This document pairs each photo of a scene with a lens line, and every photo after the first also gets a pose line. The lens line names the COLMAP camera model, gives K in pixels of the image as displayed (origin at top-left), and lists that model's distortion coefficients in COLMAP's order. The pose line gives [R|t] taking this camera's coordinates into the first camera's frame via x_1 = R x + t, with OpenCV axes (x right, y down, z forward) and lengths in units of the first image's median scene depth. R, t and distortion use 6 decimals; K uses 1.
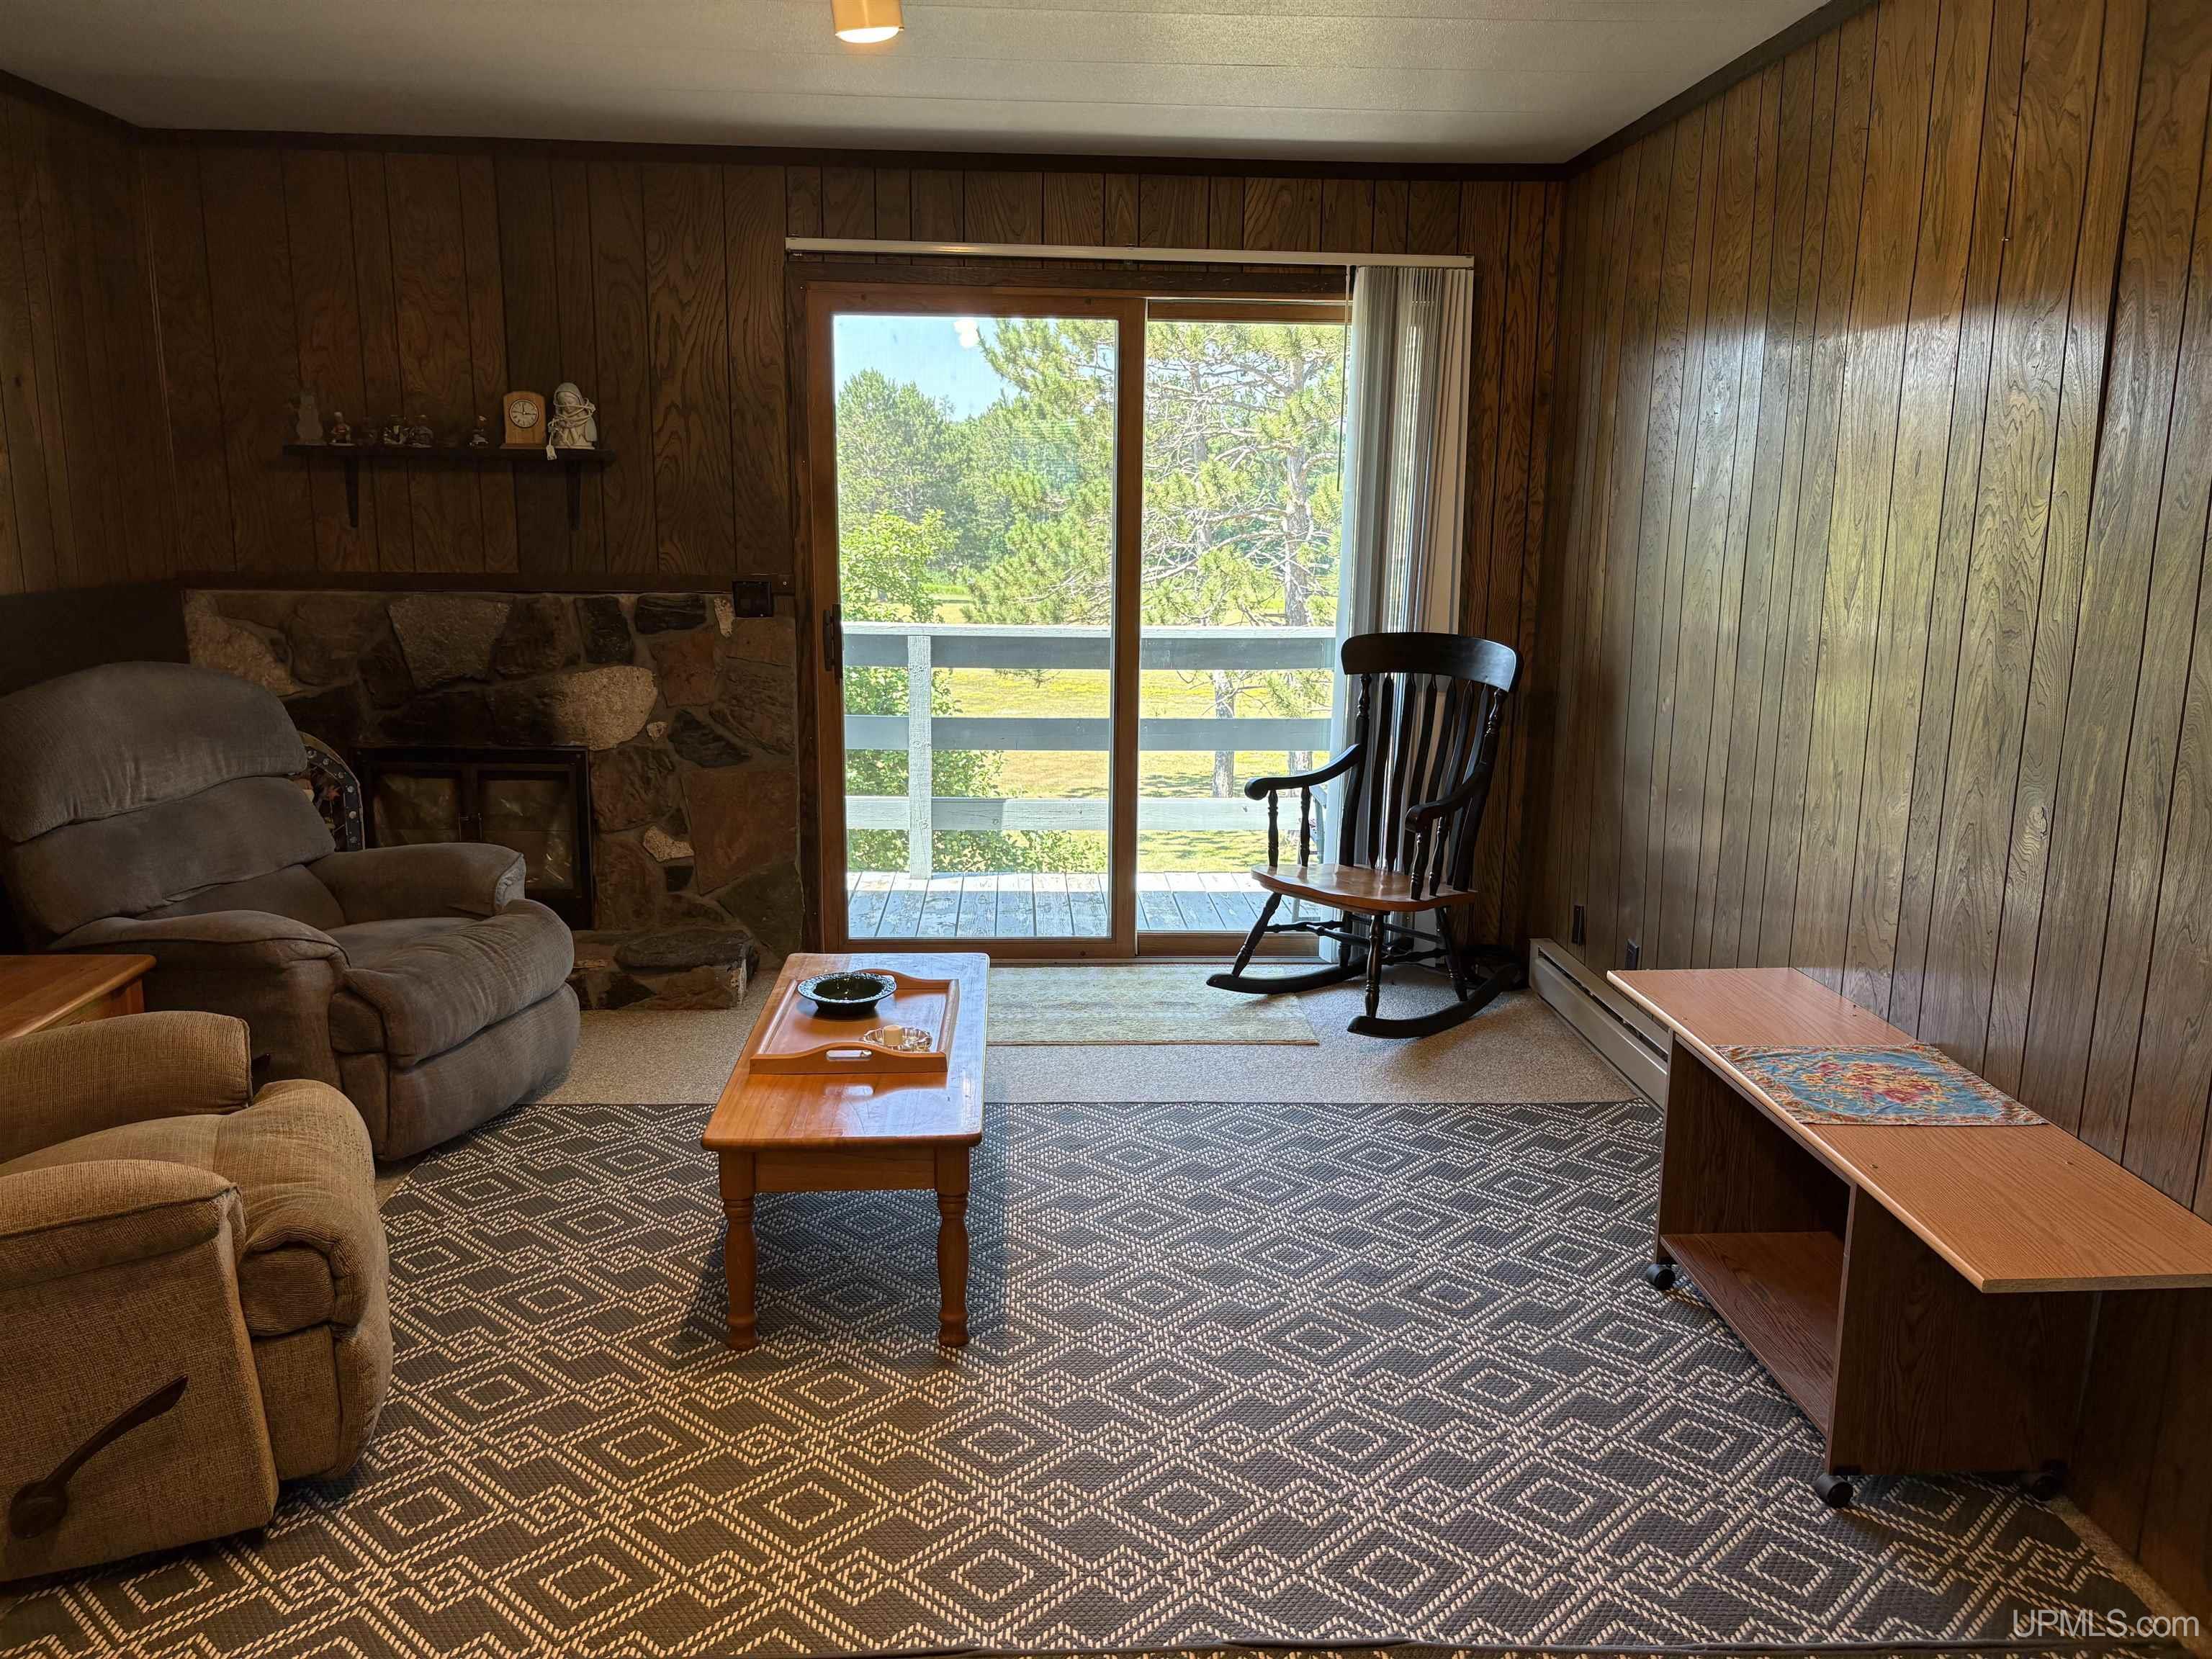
lens RADIAL K [[1674.8, 0, 1113.5], [0, 1674.8, 839.8], [0, 0, 1]] dist [0.047376, -0.057681]
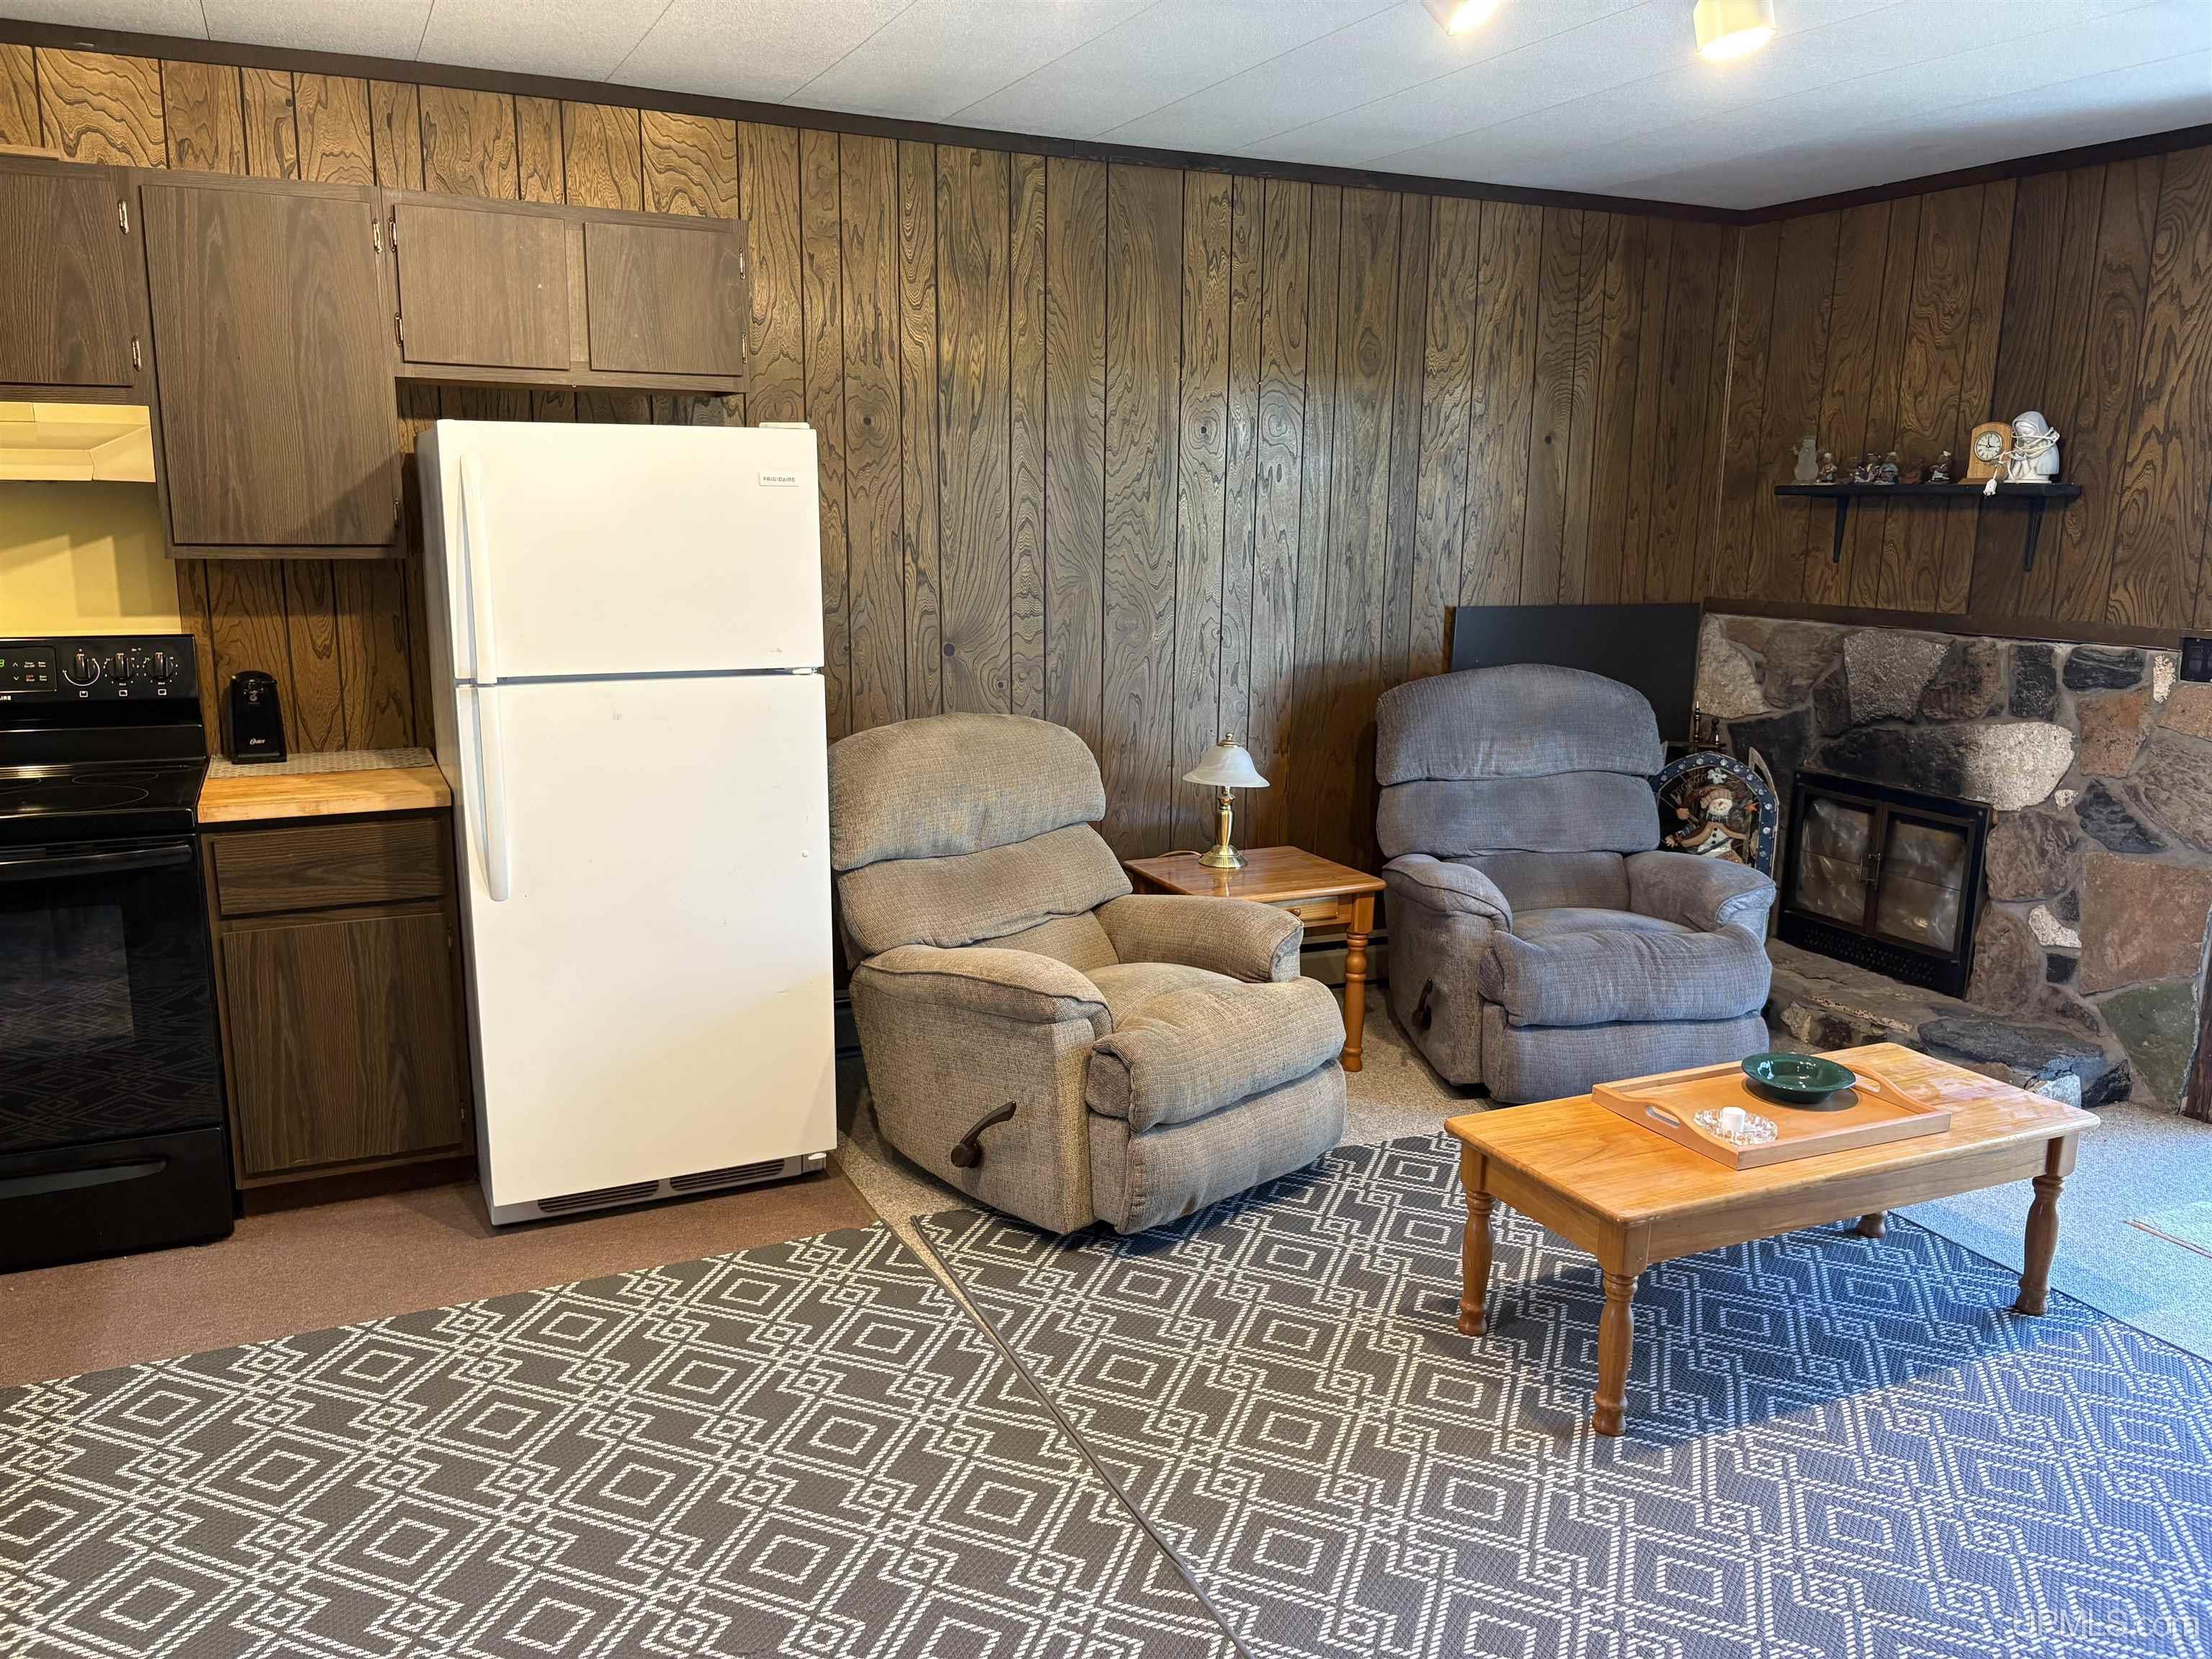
lens RADIAL K [[1674.8, 0, 1101.4], [0, 1674.8, 848.2], [0, 0, 1]] dist [0.047376, -0.057681]
pose [[0.371386, 0.181873, -0.910491, 0.363939], [-0.198304, 0.973538, 0.113579, -0.041715], [0.907055, 0.138372, 0.397624, 0.198502]]
